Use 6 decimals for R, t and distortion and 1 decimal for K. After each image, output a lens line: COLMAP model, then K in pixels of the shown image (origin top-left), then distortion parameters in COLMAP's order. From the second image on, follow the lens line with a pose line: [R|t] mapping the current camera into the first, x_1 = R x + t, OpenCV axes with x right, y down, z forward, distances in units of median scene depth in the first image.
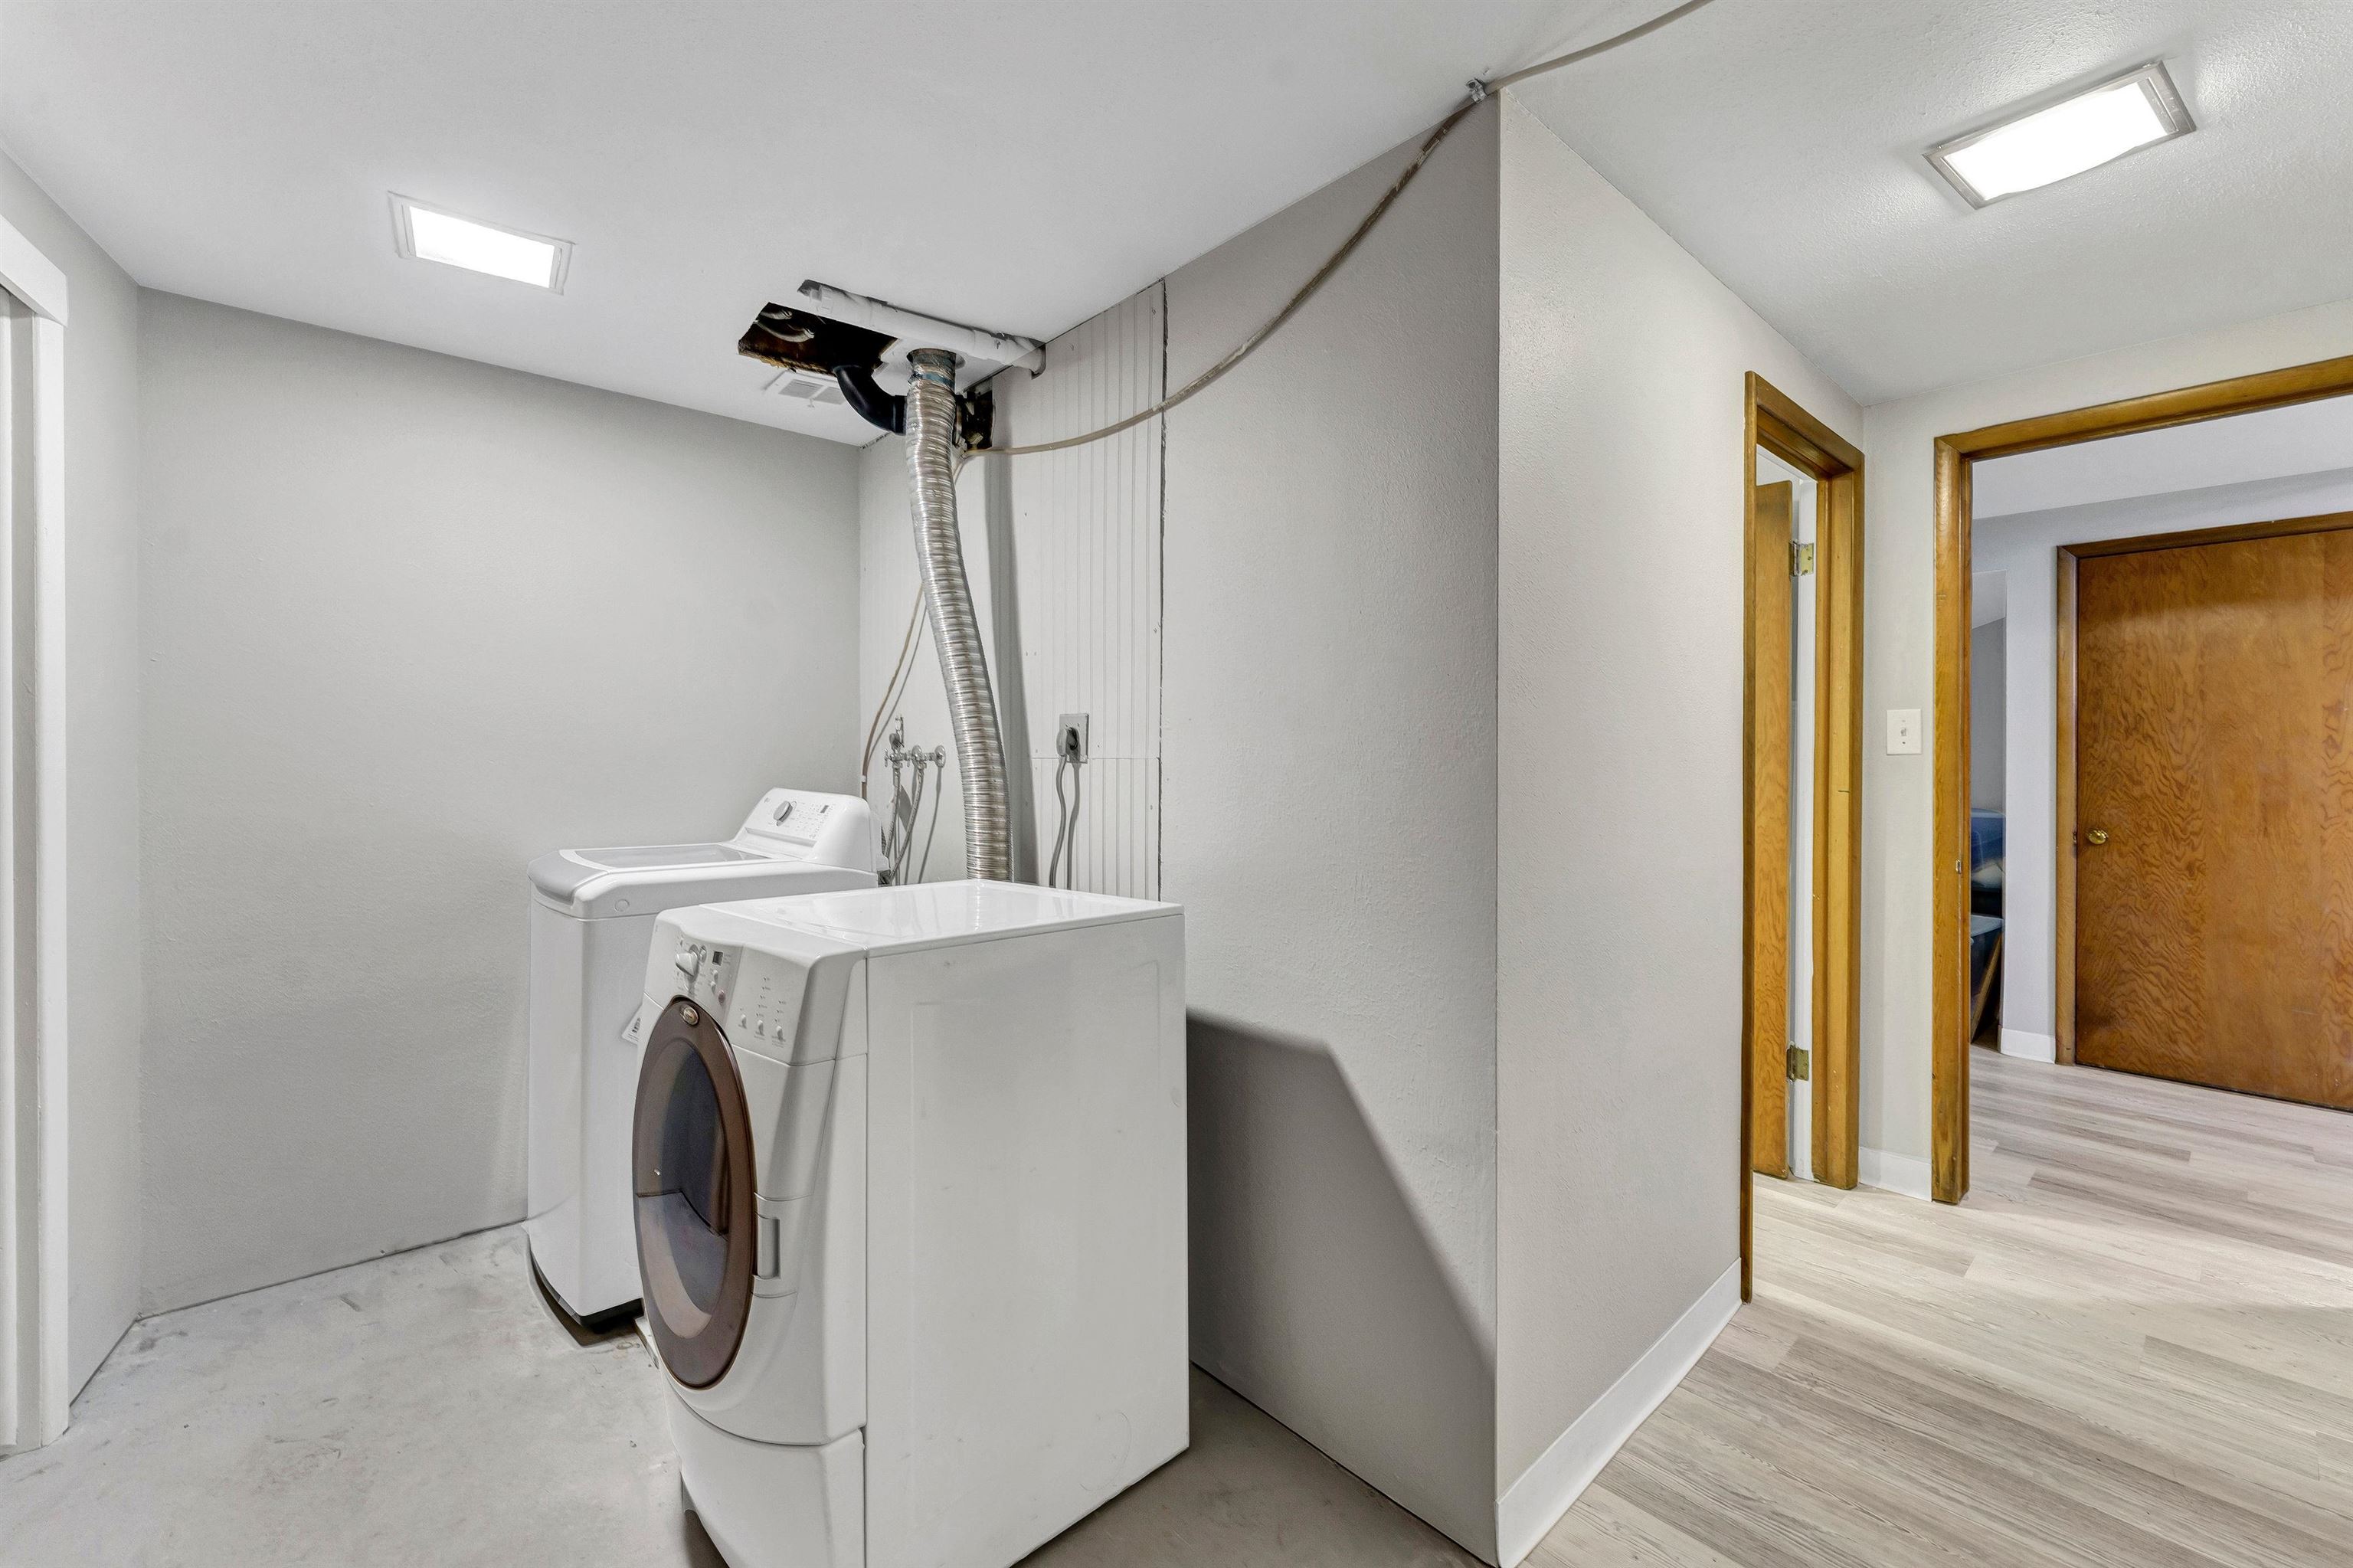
lens RADIAL K [[969.4, 0, 1172.0], [0, 969.4, 763.9], [0, 0, 1]] dist [0.001393, 0.000070]
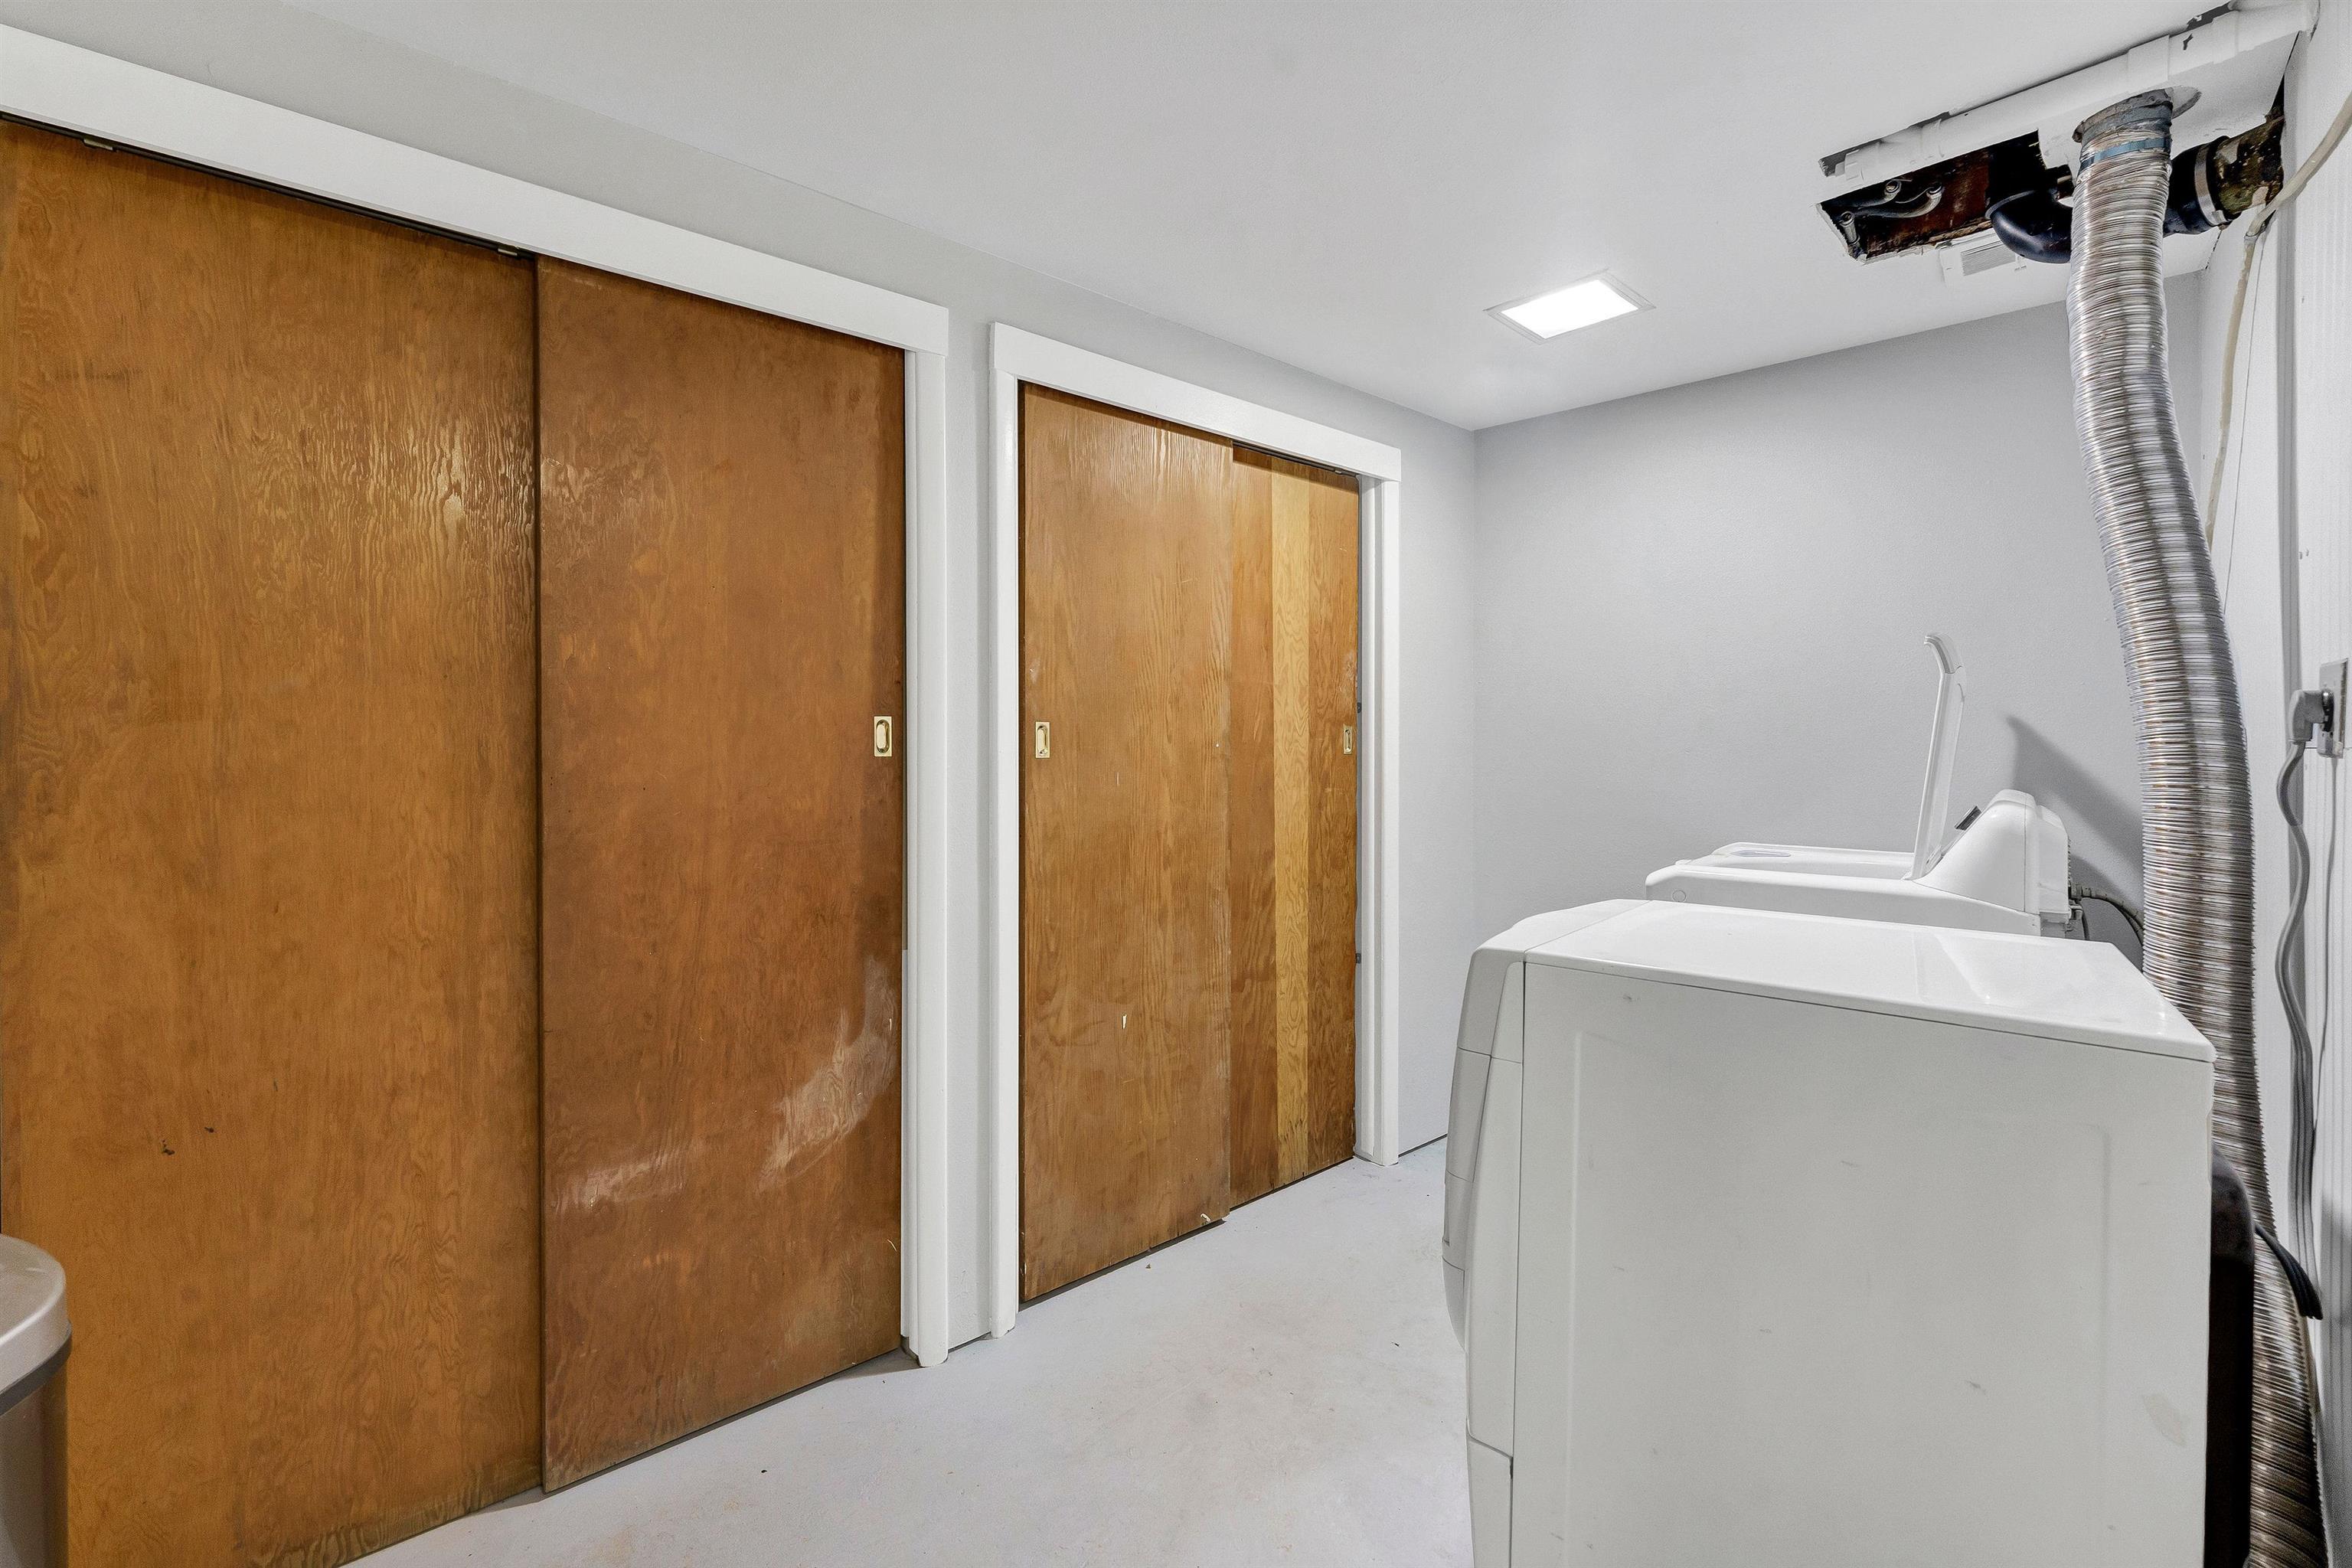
lens RADIAL K [[968.9, 0, 1171.5], [0, 968.9, 763.9], [0, 0, 1]] dist [0.001393, 0.000070]
pose [[0.154641, 0.012691, -0.987889, 0.299513], [-0.004873, 0.999915, 0.012083, 0.001422], [0.987959, 0.002945, 0.154689, 0.286766]]
